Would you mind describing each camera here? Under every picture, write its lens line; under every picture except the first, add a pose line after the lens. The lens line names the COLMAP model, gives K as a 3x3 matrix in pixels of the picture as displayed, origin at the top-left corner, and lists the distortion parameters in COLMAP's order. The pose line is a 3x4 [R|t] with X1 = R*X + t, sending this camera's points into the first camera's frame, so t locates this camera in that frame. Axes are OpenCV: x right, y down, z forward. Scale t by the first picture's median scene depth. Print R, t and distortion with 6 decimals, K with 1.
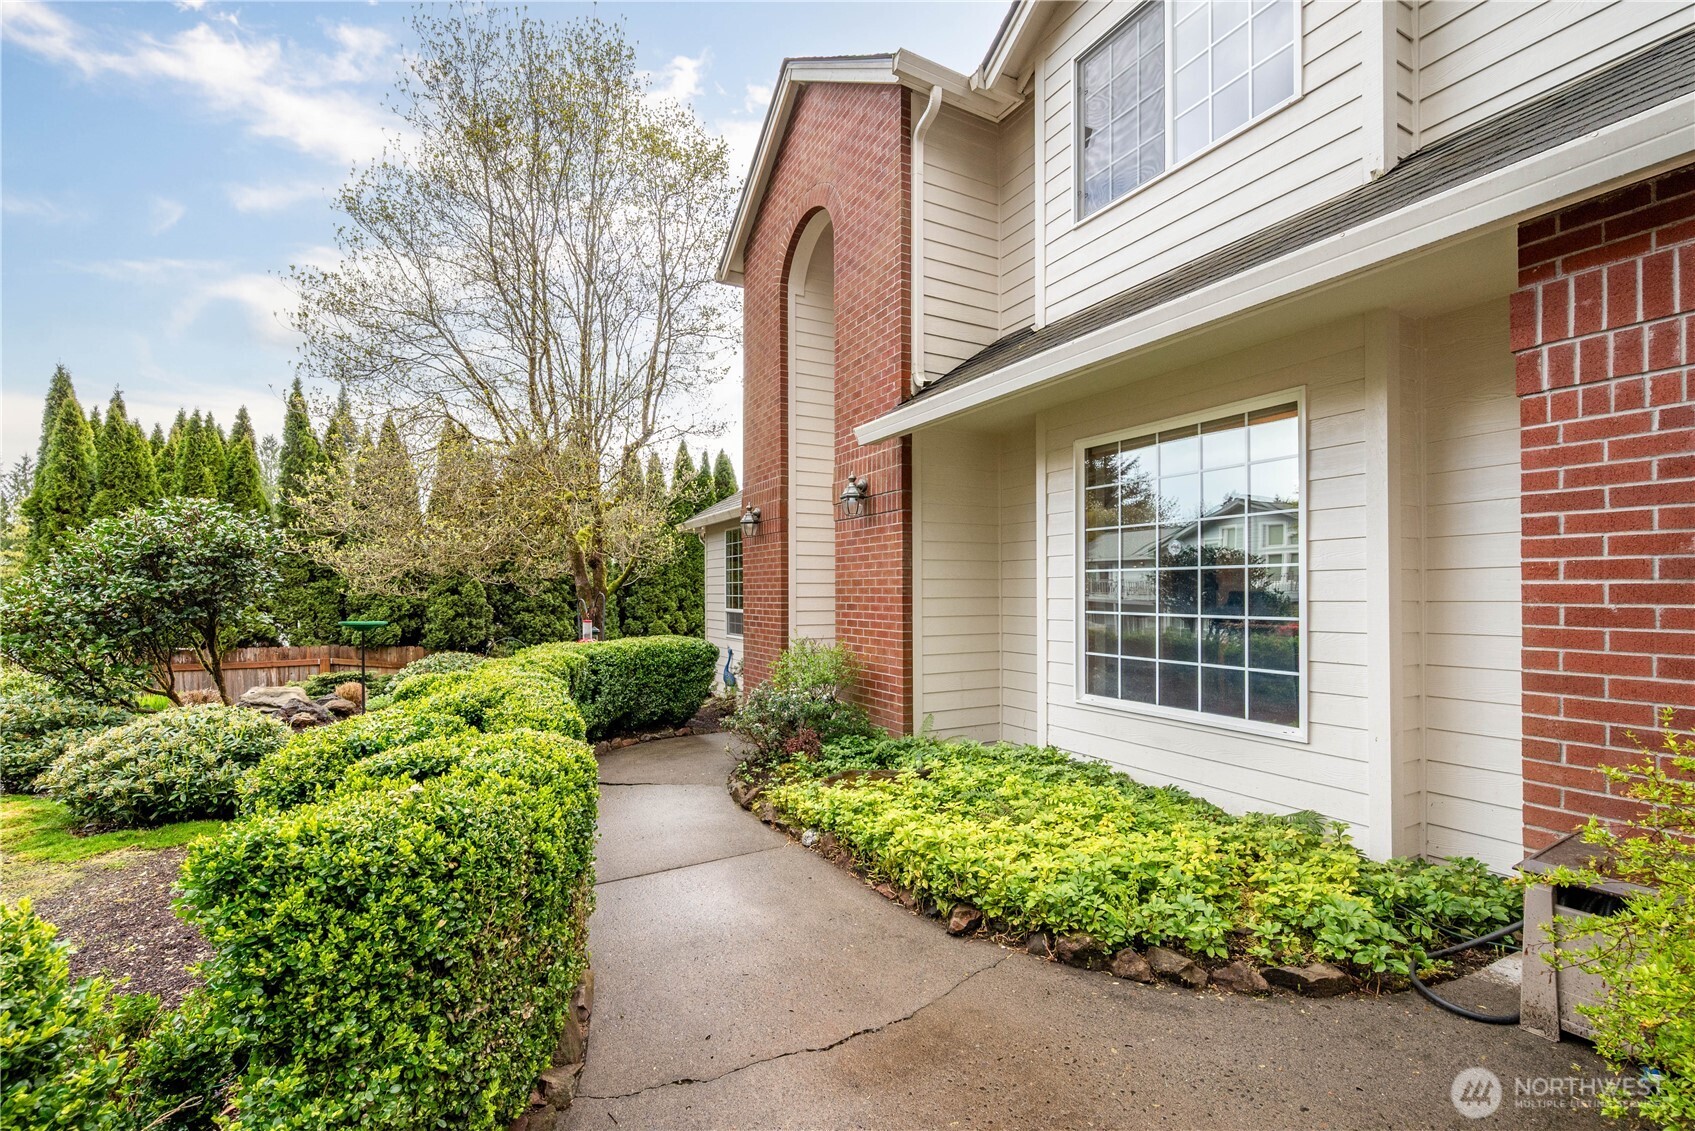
lens RADIAL K [[712.5, 0, 841.3], [0, 712.5, 584.8], [0, 0, 1]] dist [-0.000944, -0.000168]
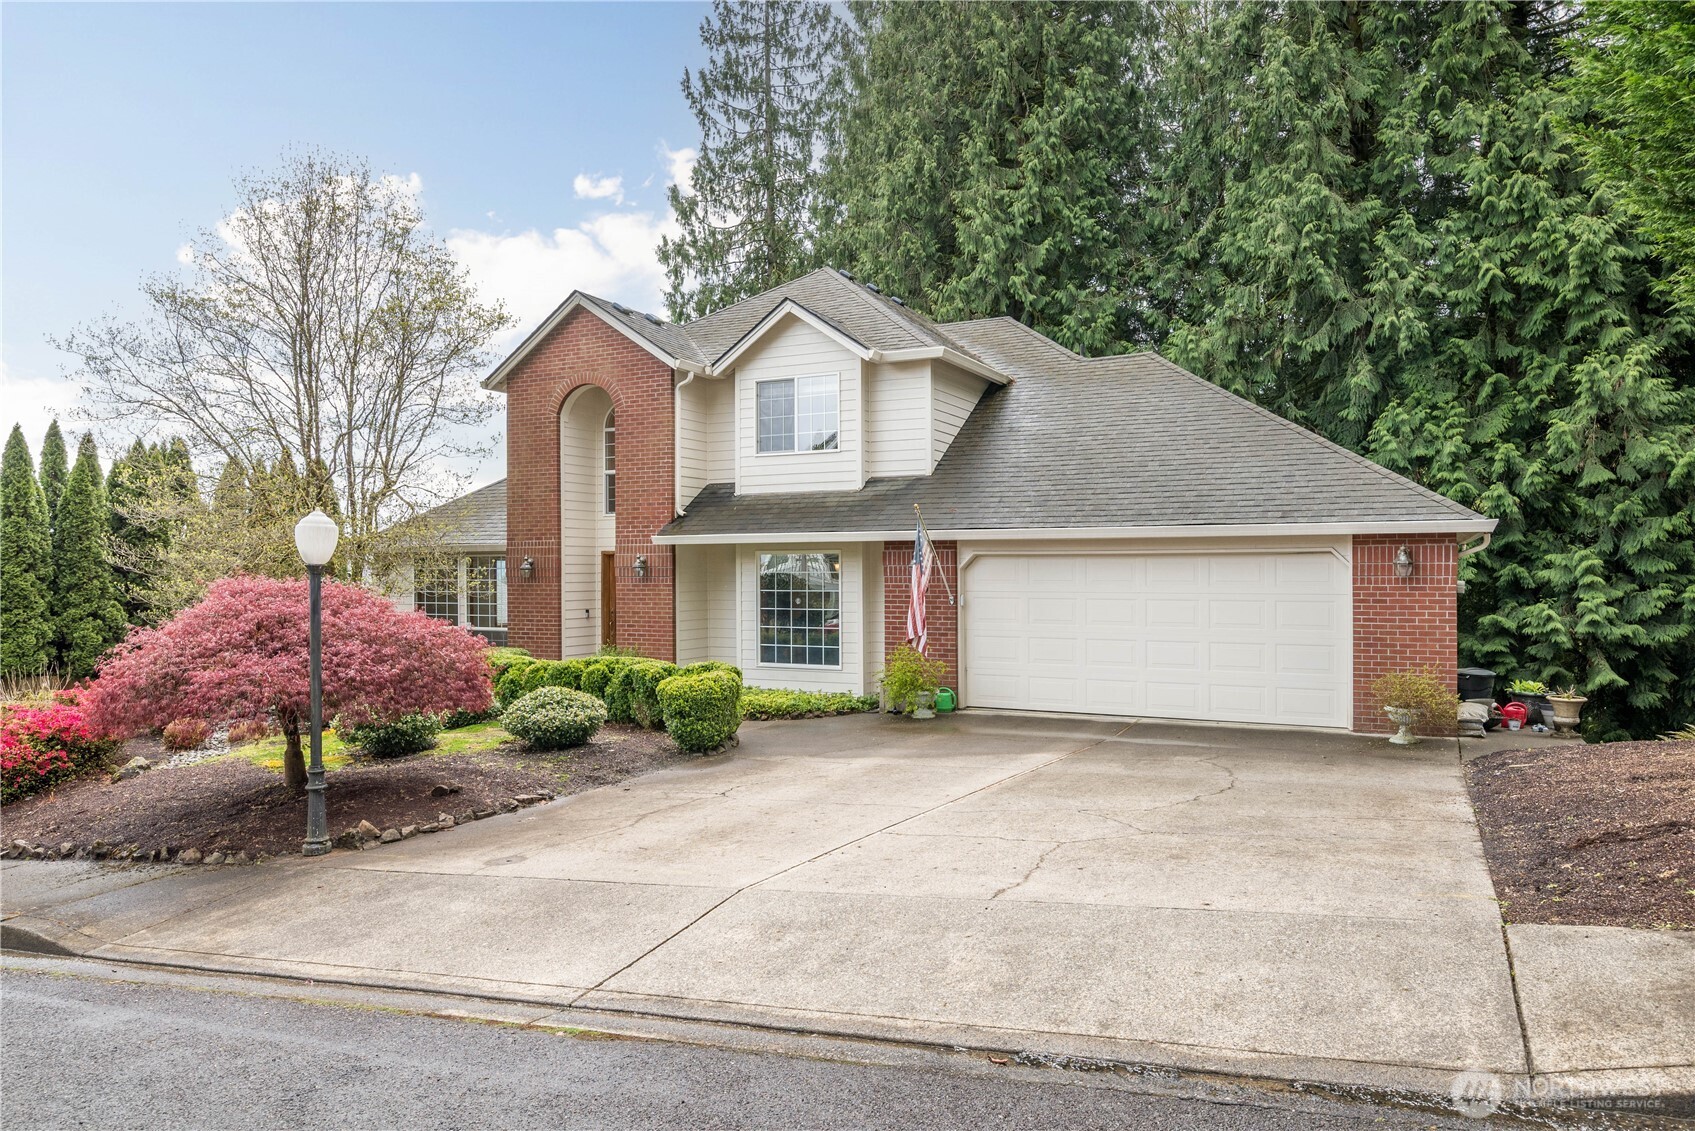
lens RADIAL K [[1116.7, 0, 847.5], [0, 1116.7, 565.5], [0, 0, 1]] dist [0.004838, 0.001626]
pose [[0.828000, -0.000429, 0.560728, -1.285094], [-0.002615, 0.999986, 0.004627, -0.156361], [-0.560722, -0.005298, 0.827987, -1.896383]]
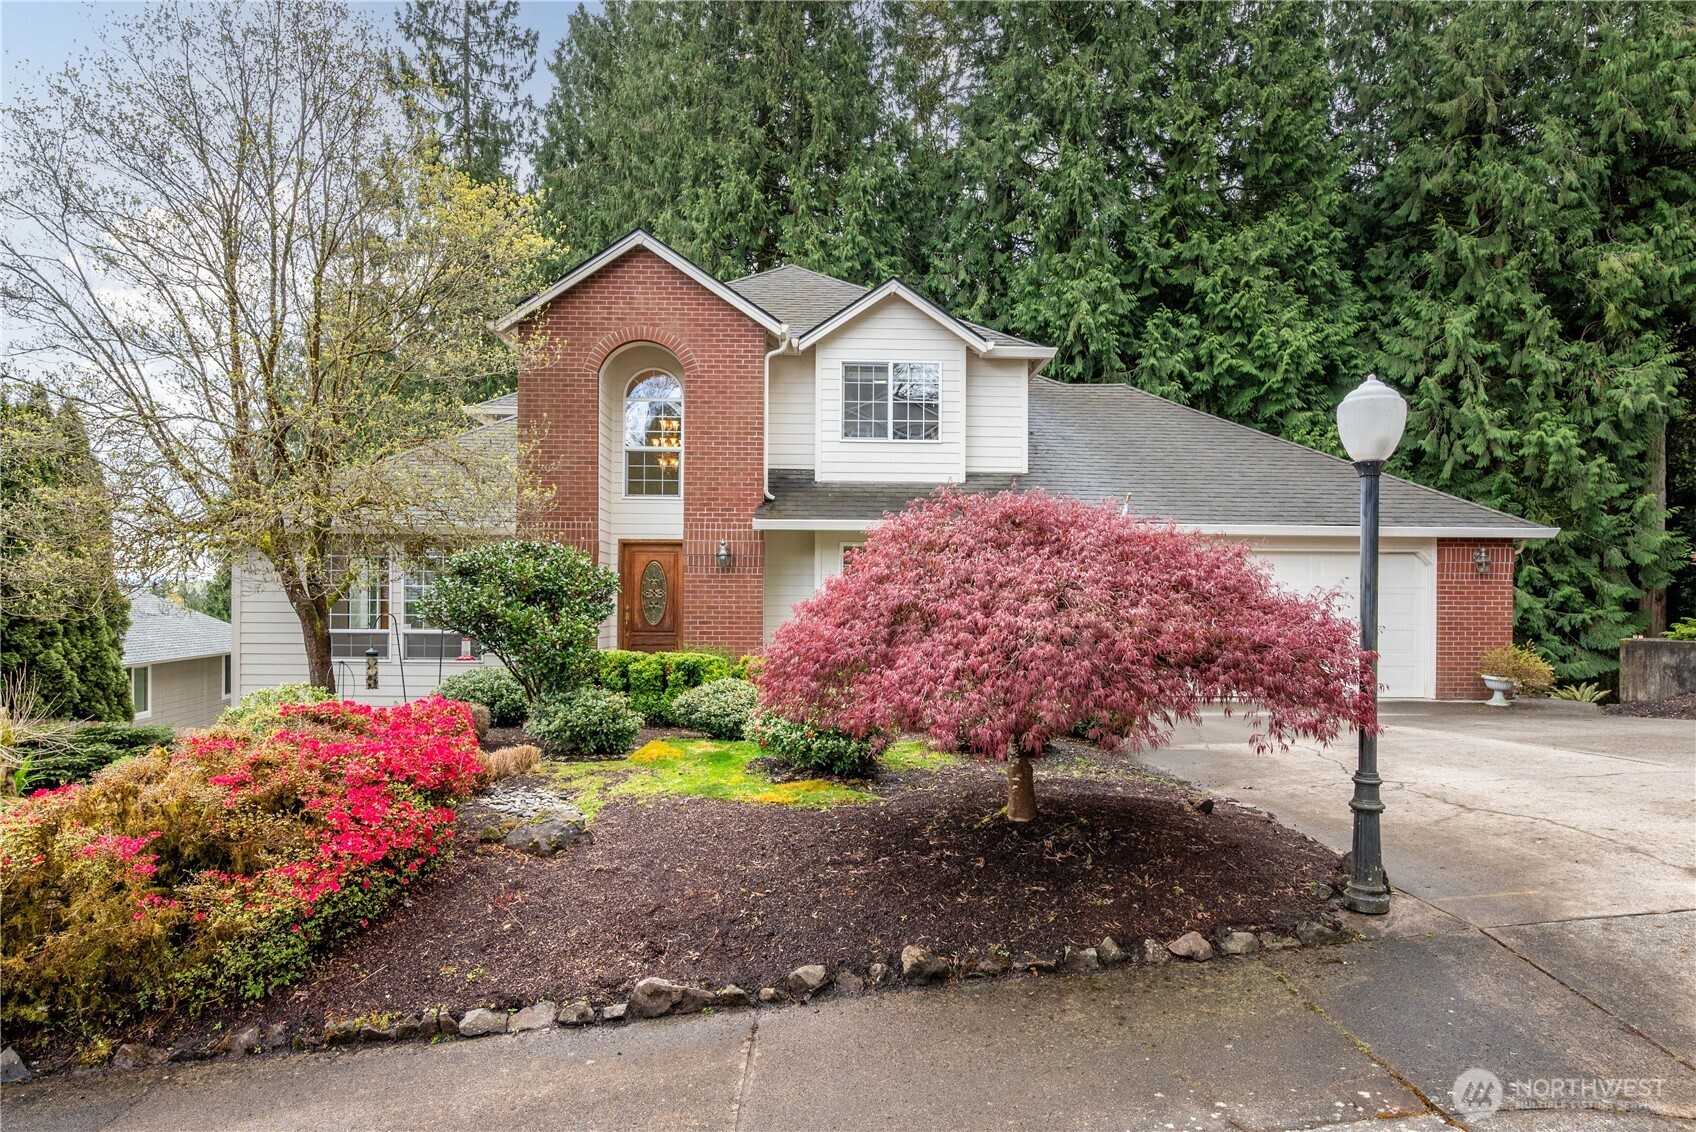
lens RADIAL K [[939.2, 0, 848.3], [0, 939.2, 596.4], [0, 0, 1]] dist [0.021776, 0.000186]
pose [[0.457589, 0.011051, 0.889095, -1.944928], [-0.015845, 0.999865, -0.004272, -0.026516], [-0.889023, -0.012133, 0.457703, -0.278705]]
